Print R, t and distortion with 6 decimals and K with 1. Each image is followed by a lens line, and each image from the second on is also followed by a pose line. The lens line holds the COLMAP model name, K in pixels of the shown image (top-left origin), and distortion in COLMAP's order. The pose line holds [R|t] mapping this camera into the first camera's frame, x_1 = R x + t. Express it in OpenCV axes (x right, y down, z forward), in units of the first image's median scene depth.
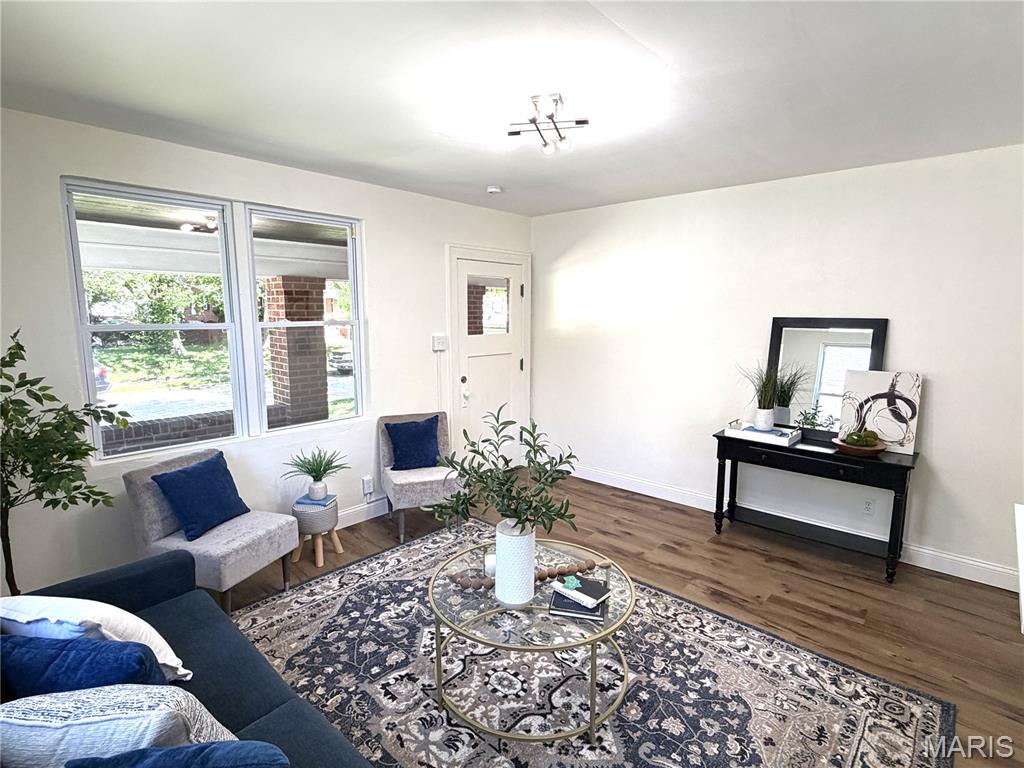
lens RADIAL K [[517.6, 0, 511.0], [0, 517.6, 386.0], [0, 0, 1]] dist [0.001626, -0.000397]
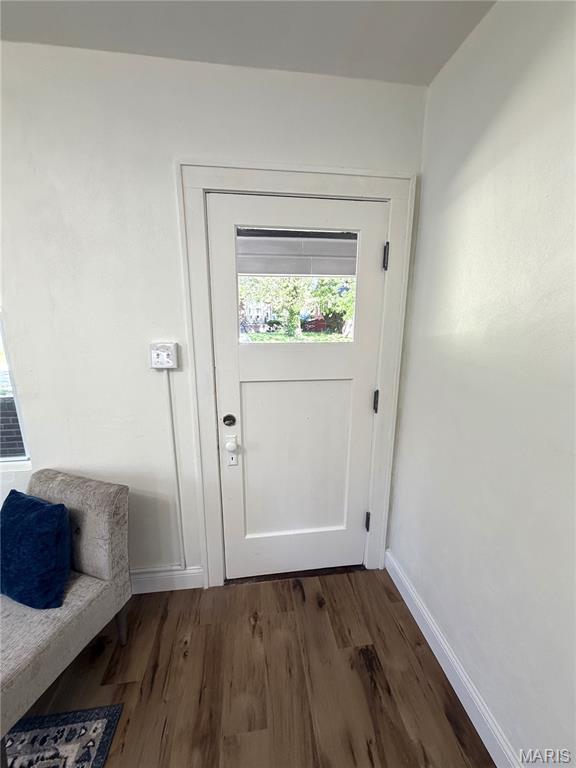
lens RADIAL K [[305.7, 0, 287.6], [0, 305.7, 386.8], [0, 0, 1]] dist [-0.001113, -0.000424]
pose [[0.762535, 0.152164, -0.628798, 0.289458], [-0.095550, 0.987776, 0.123162, -0.168406], [0.639852, -0.033833, 0.767753, 1.350236]]
